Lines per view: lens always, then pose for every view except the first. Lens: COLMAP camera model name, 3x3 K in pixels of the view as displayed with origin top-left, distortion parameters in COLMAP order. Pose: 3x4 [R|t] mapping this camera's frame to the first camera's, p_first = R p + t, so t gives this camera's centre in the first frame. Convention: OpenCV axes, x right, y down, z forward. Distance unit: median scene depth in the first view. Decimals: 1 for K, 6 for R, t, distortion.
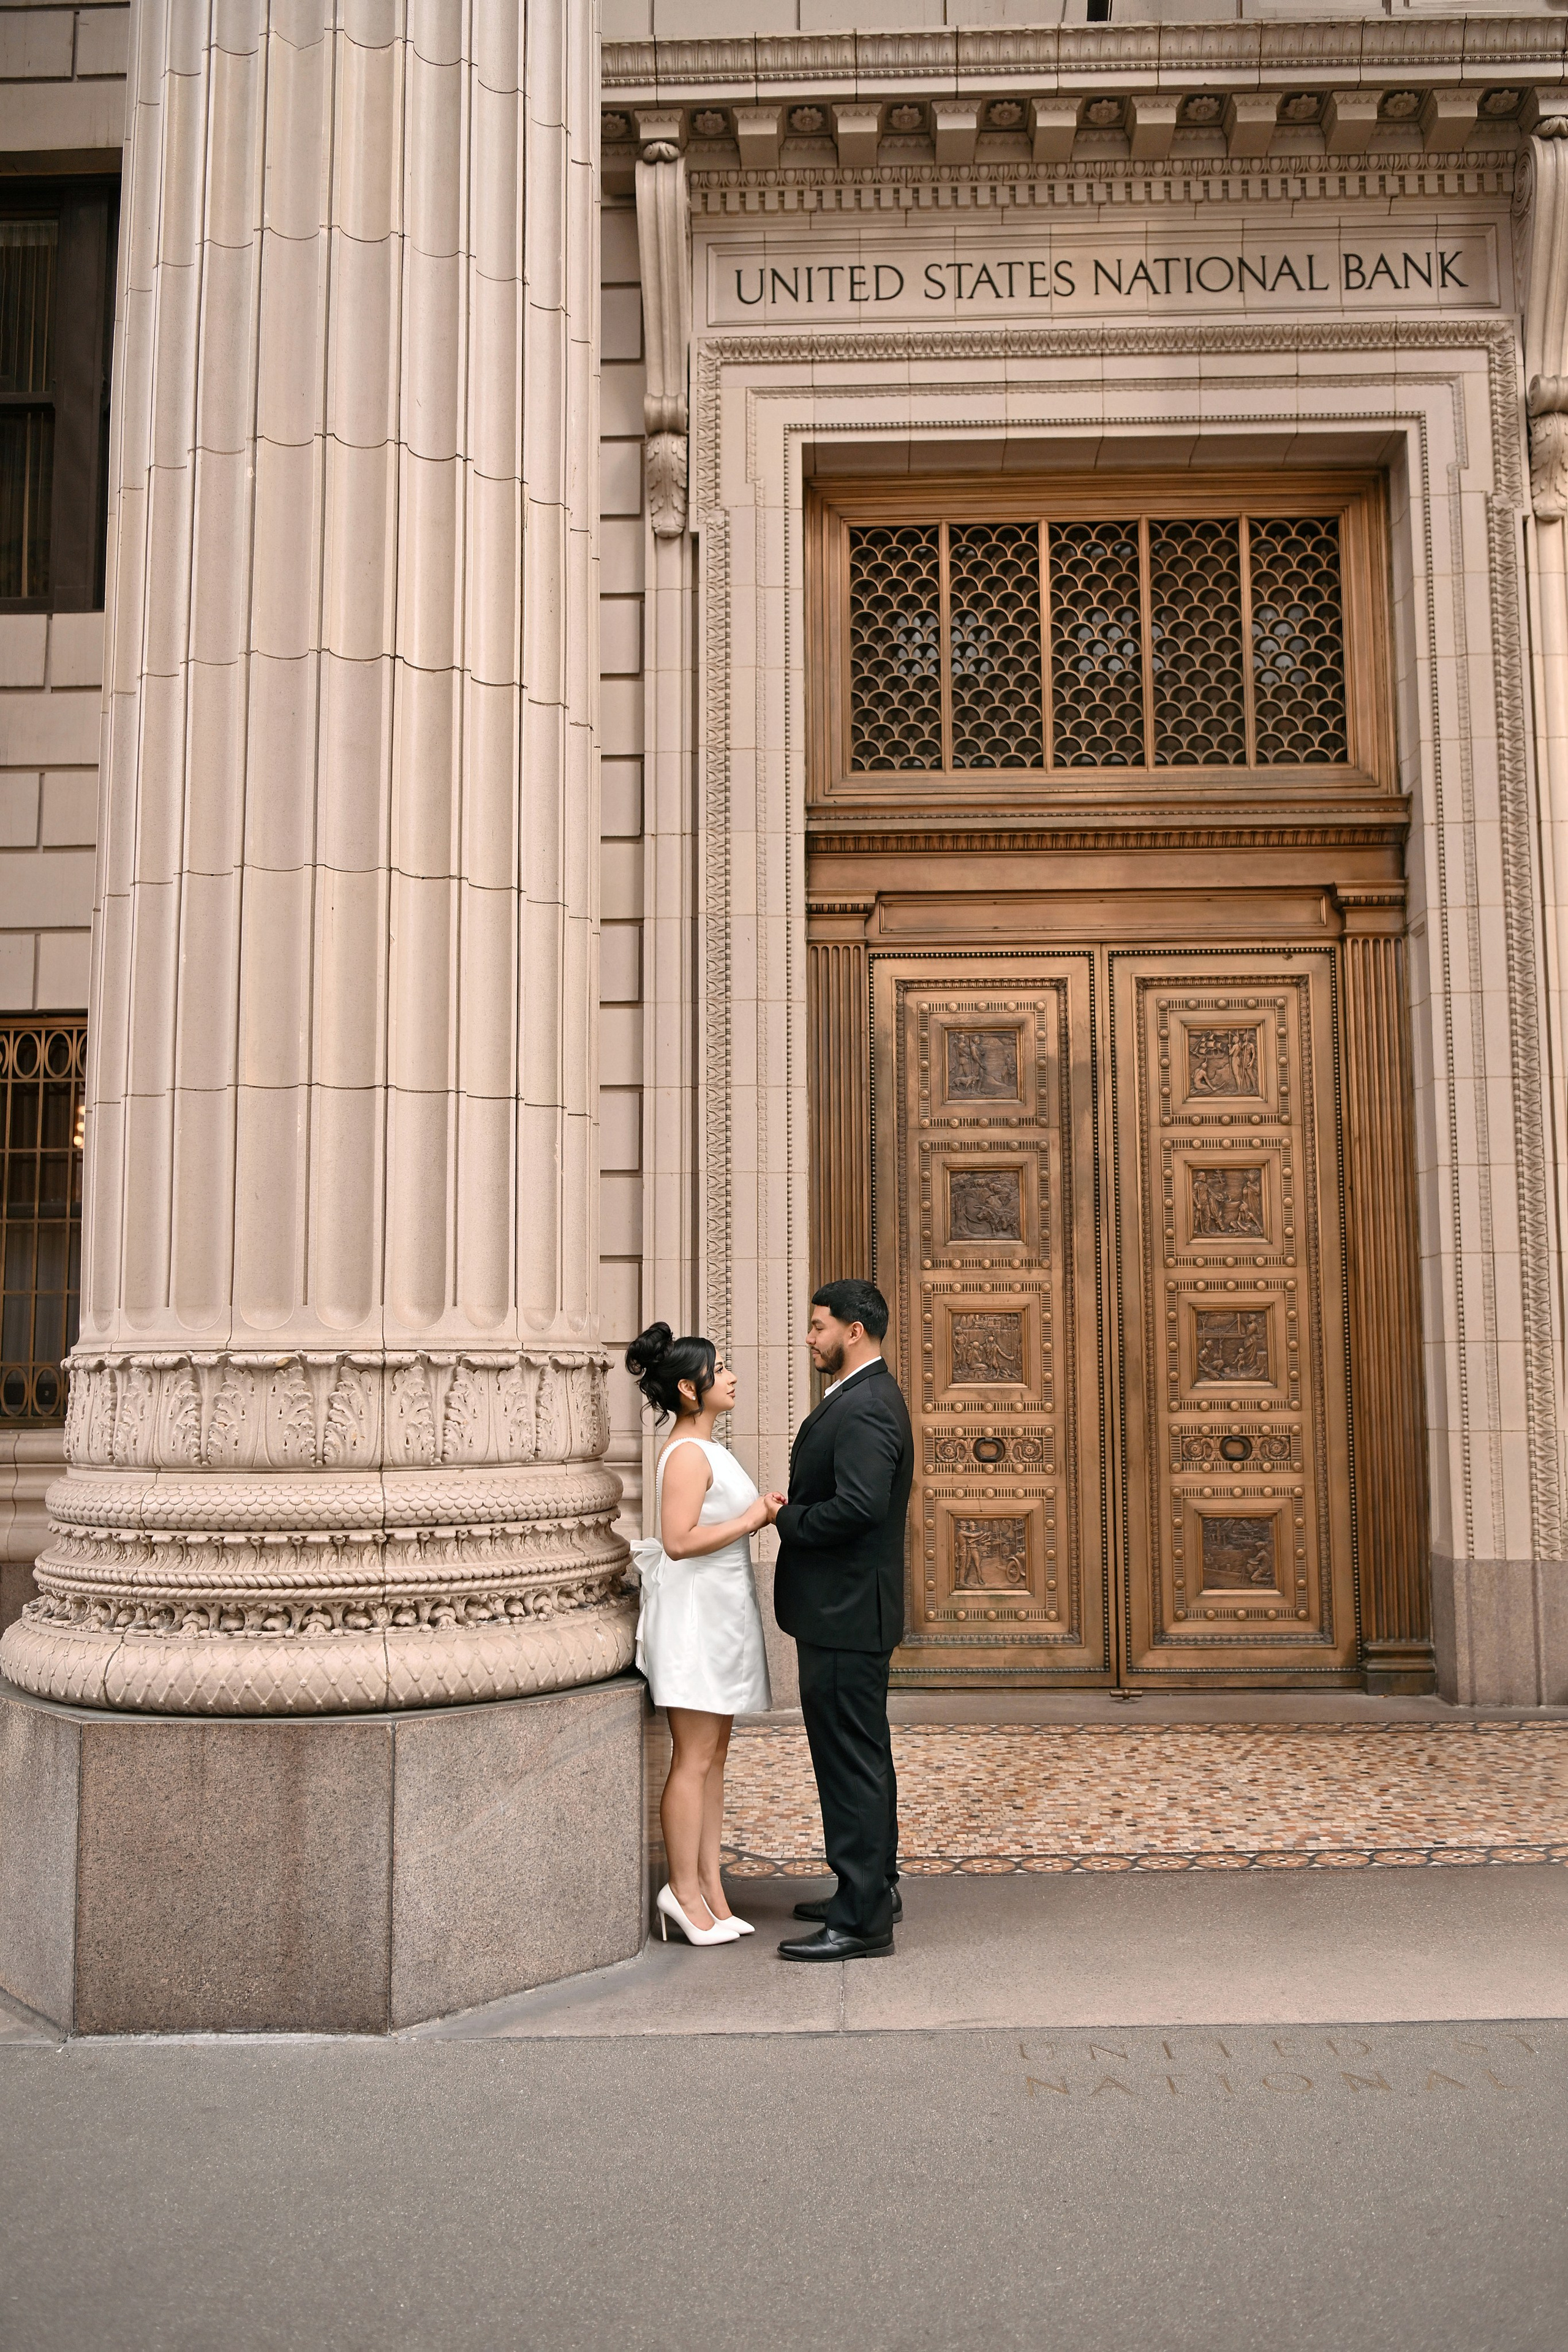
lens RADIAL K [[1926.9, 0, 799.6], [0, 1926.9, 1169.2], [0, 0, 1]] dist [-0.007000, -0.007488]
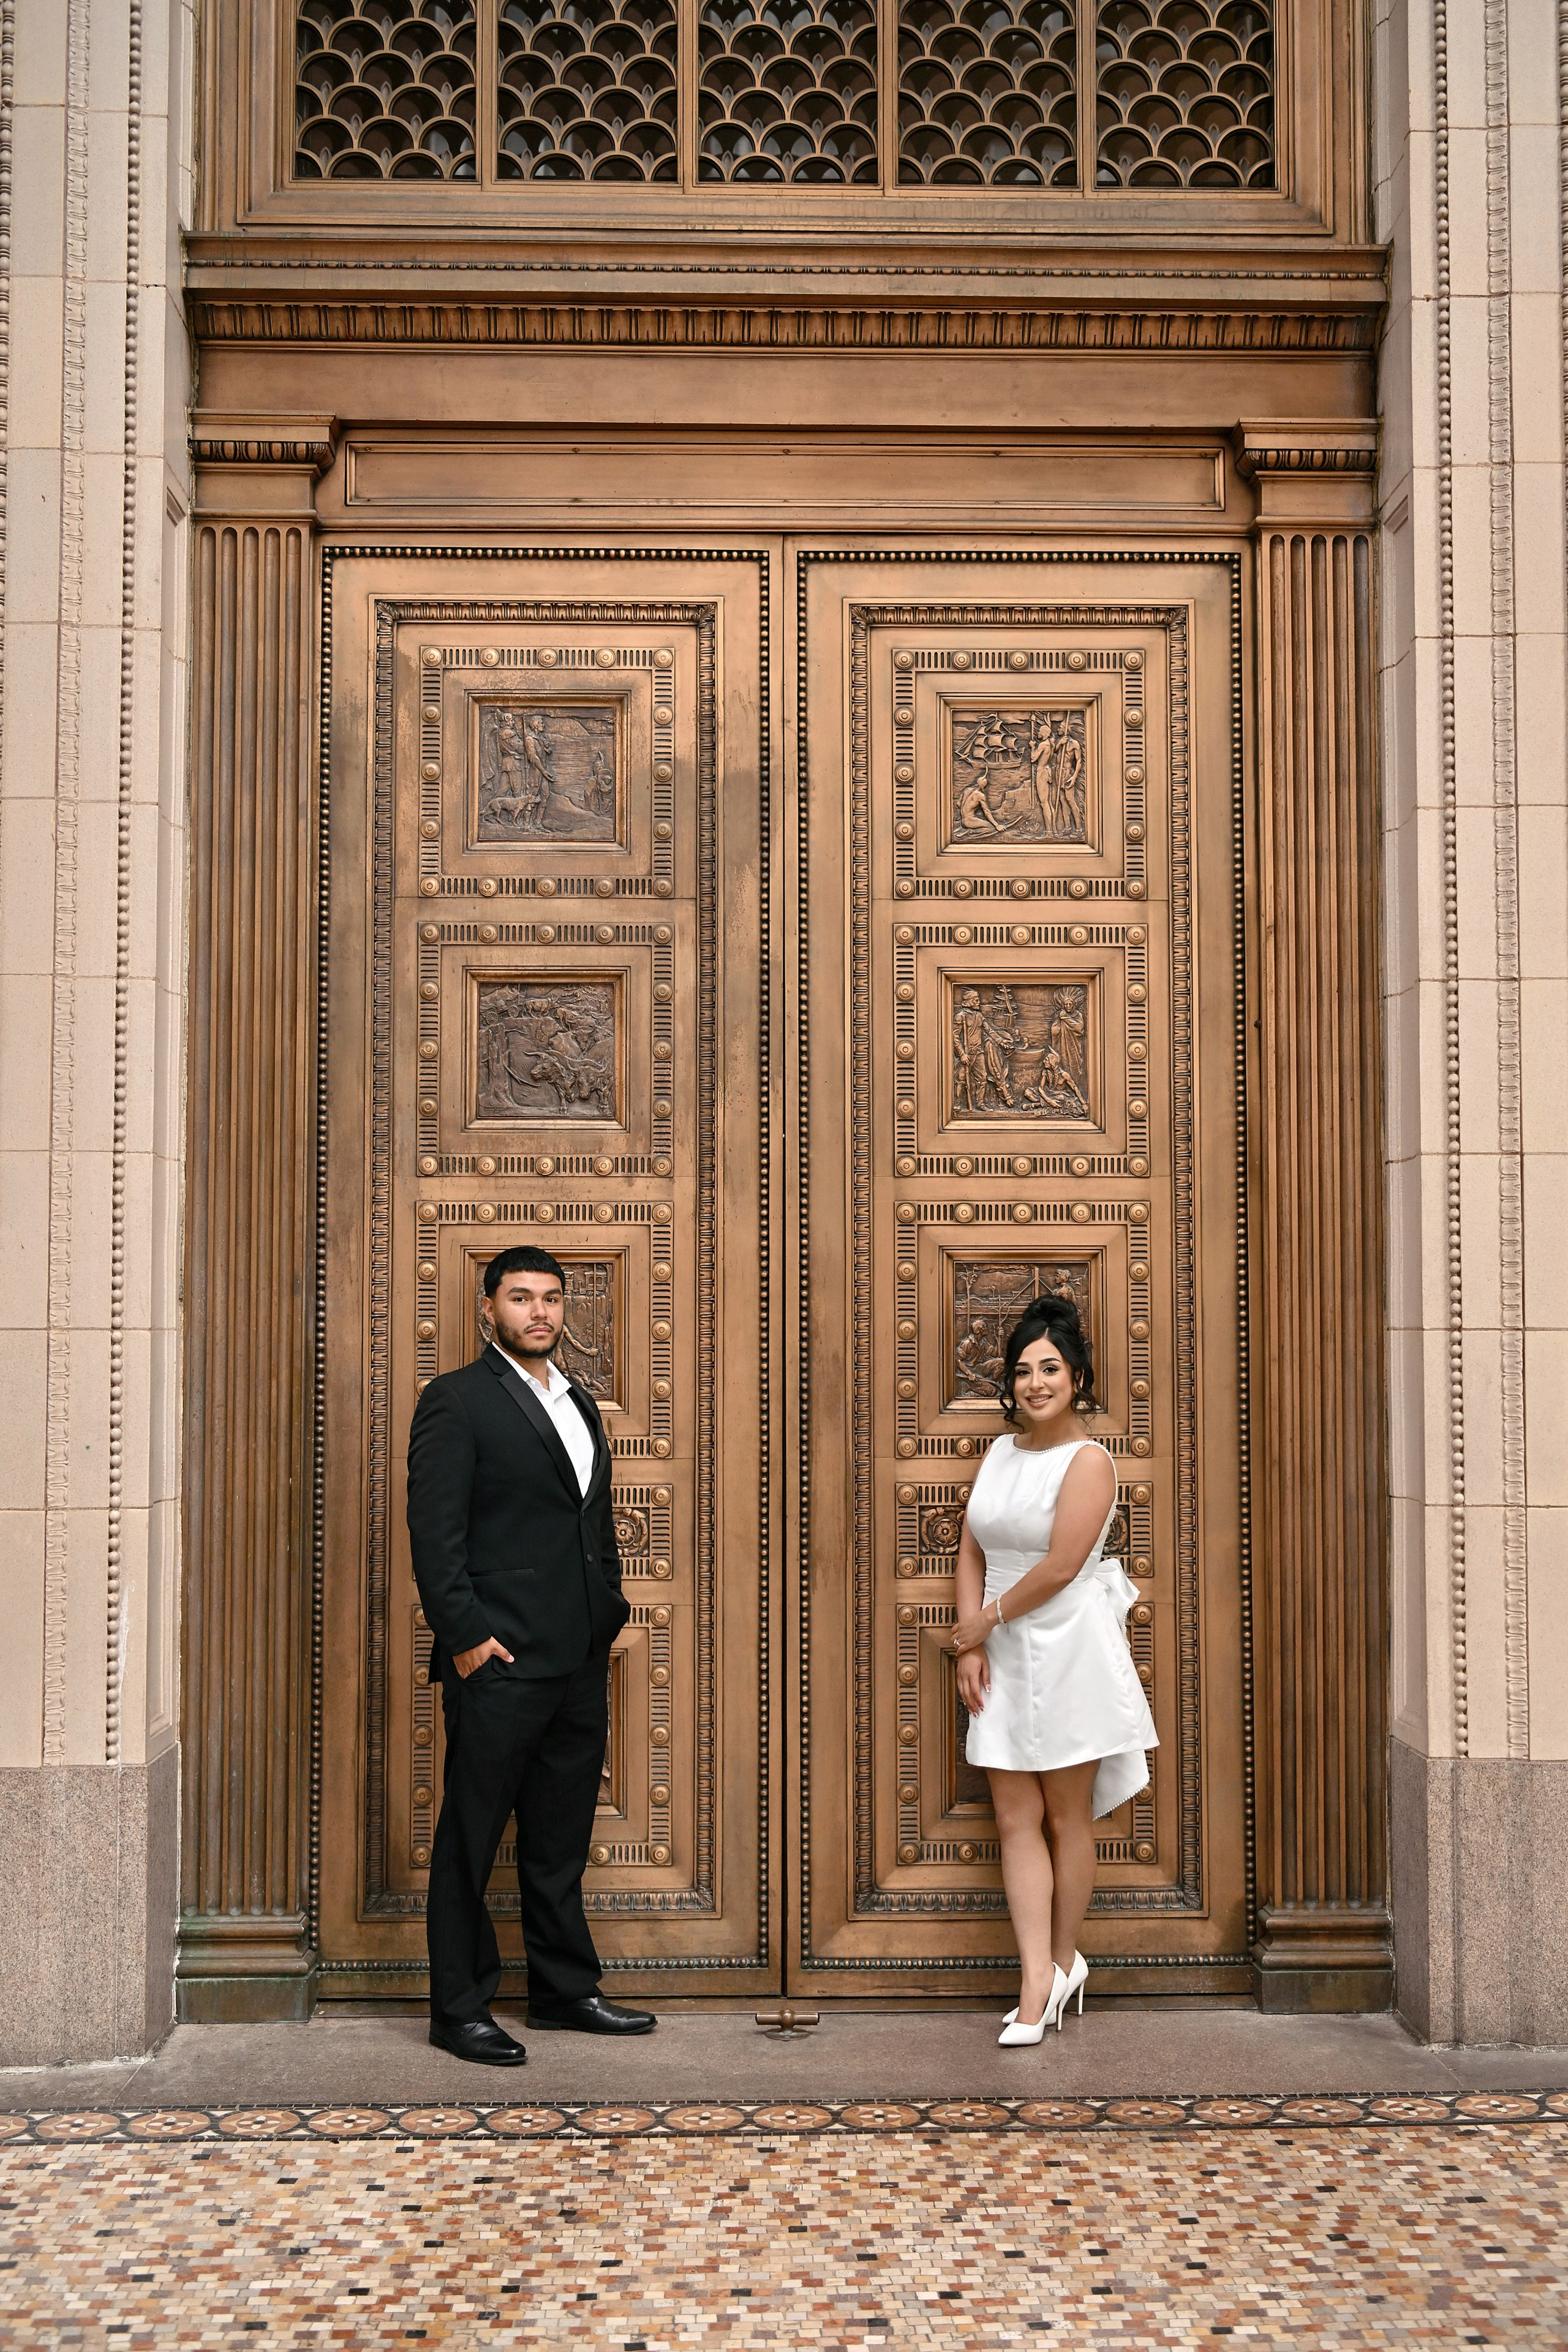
lens RADIAL K [[2703.4, 0, 813.7], [0, 2703.4, 1173.9], [0, 0, 1]] dist [-0.000693, 0.000000]
pose [[0.998044, 0.008747, 0.061899, 0.123543], [-0.011934, 0.998611, 0.051313, 0.013834], [-0.061364, -0.051952, 0.996763, 0.286904]]
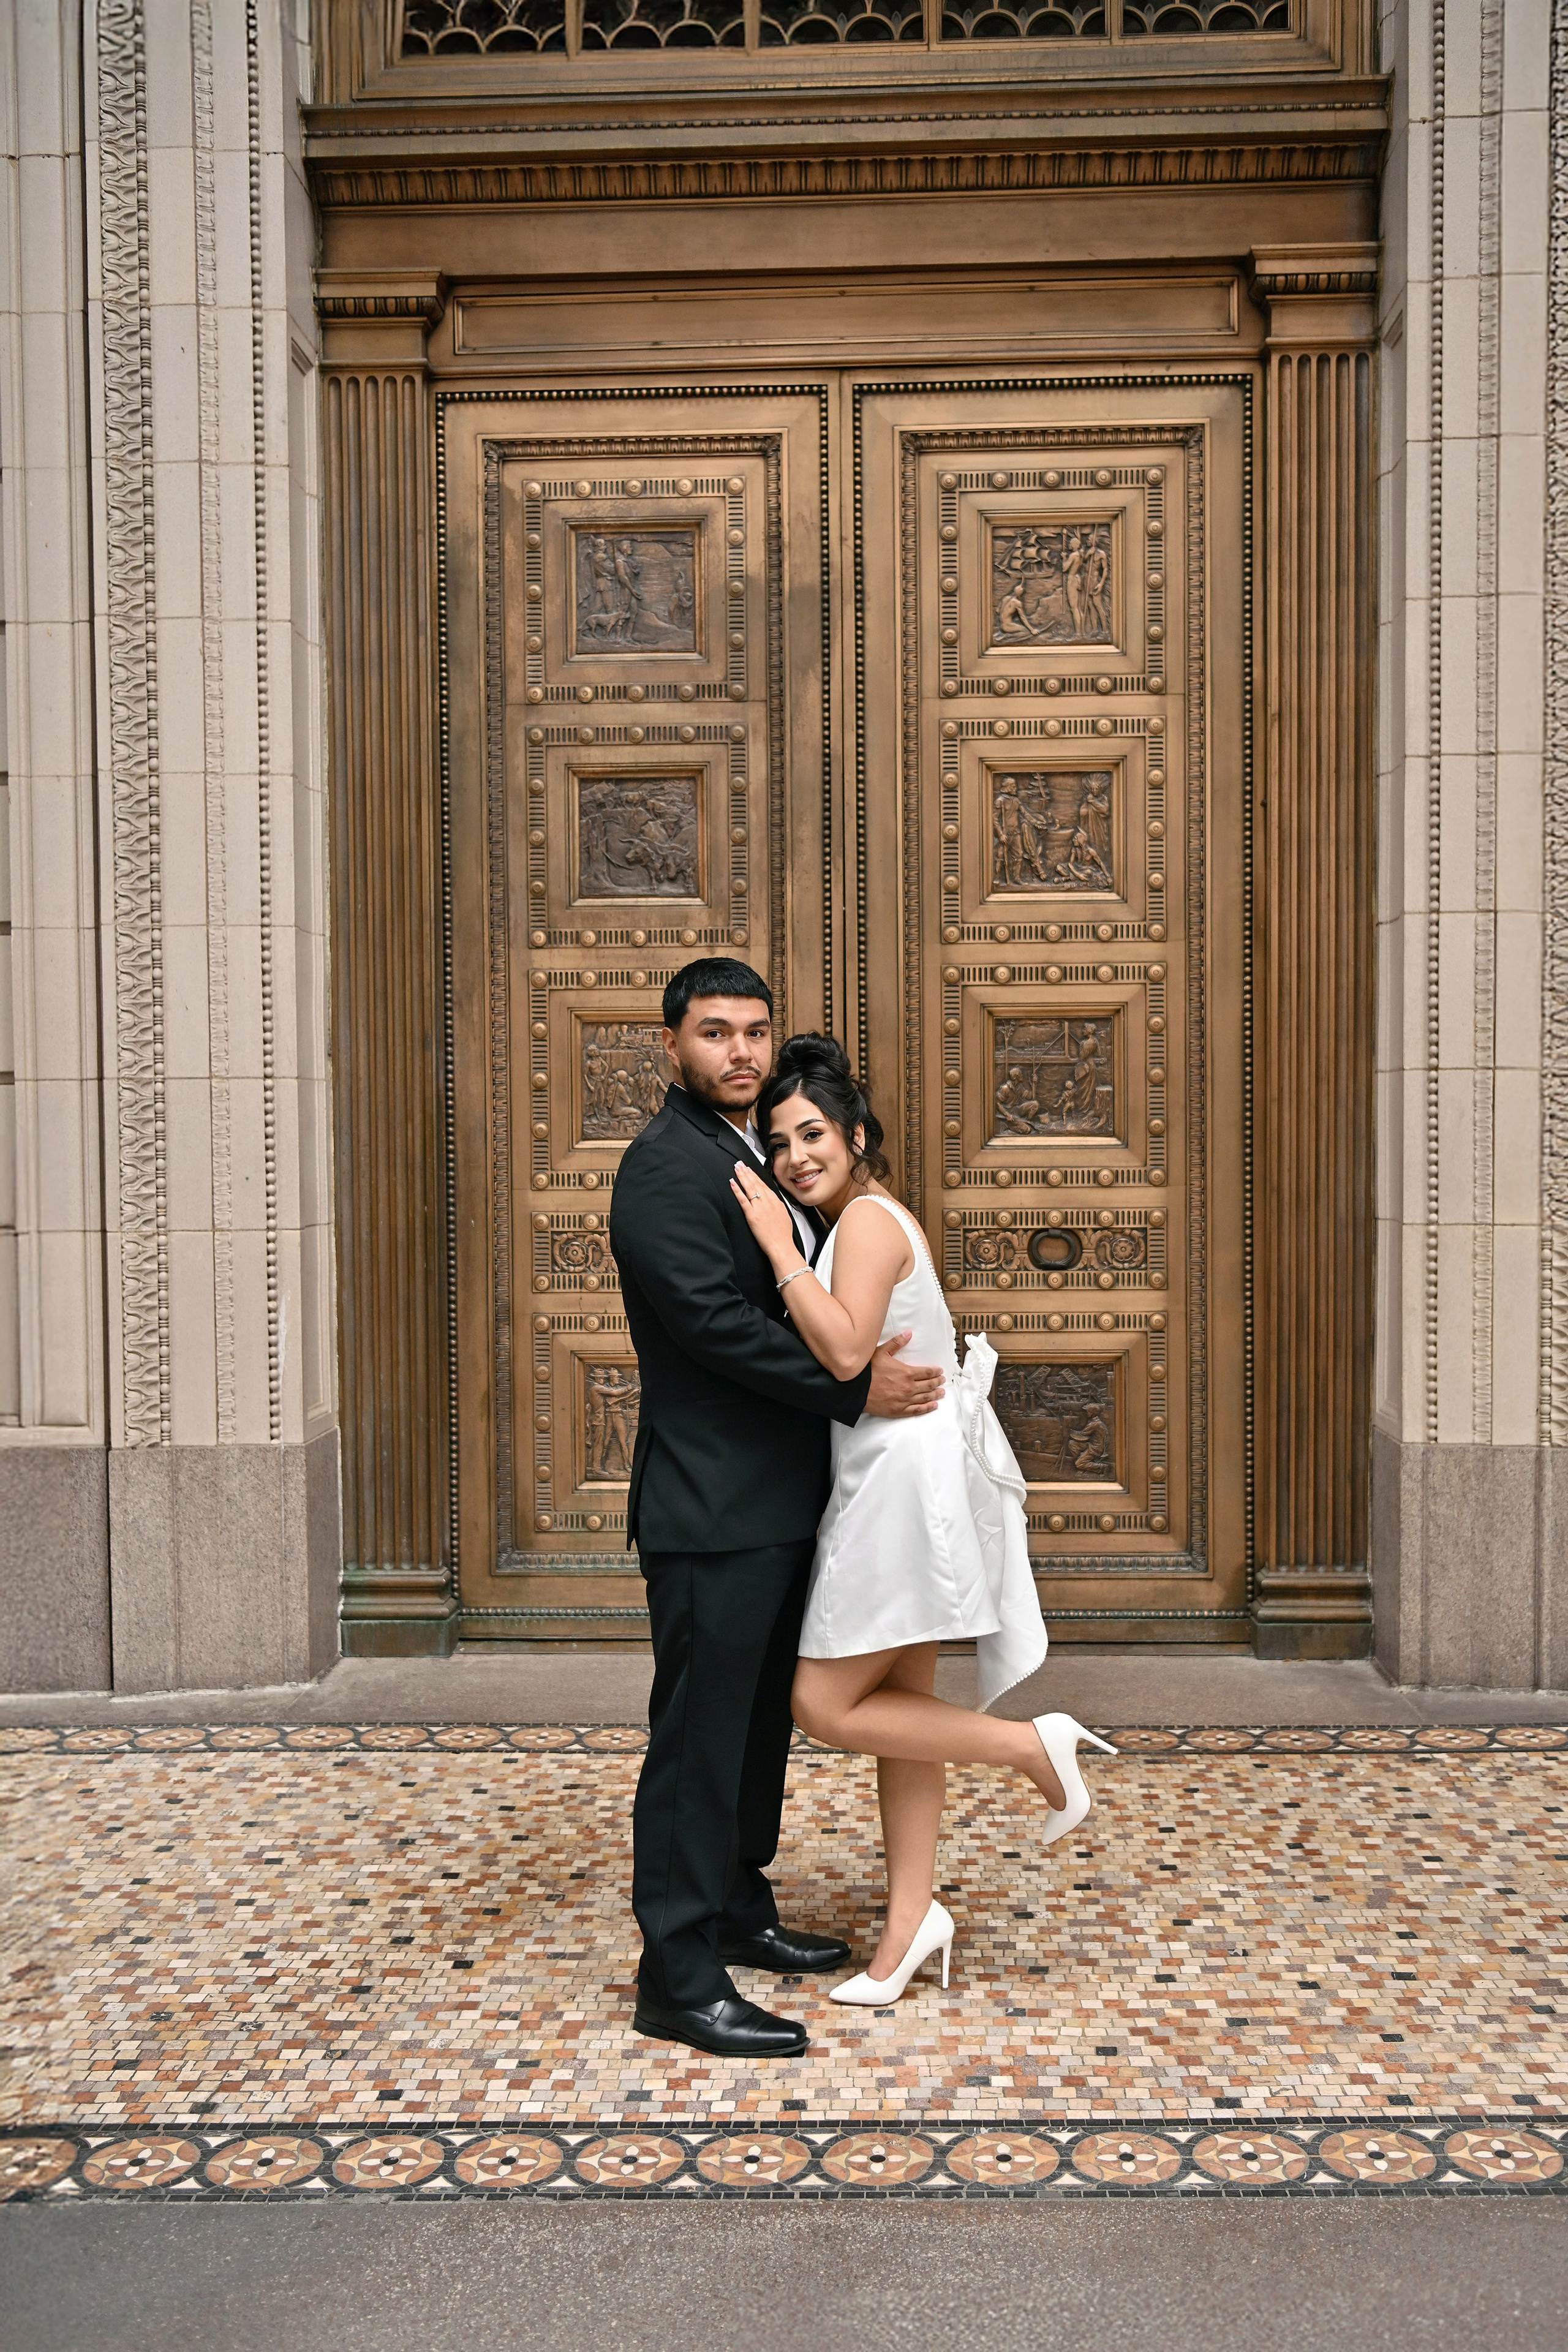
lens RADIAL K [[2207.1, 0, 806.0], [0, 2207.1, 1204.0], [0, 0, 1]] dist [0.000079, 0.000000]
pose [[0.999924, -0.001094, -0.012268, 0.156145], [0.002865, 0.989393, 0.145236, 0.031879], [0.011979, -0.145260, 0.989321, 0.324584]]
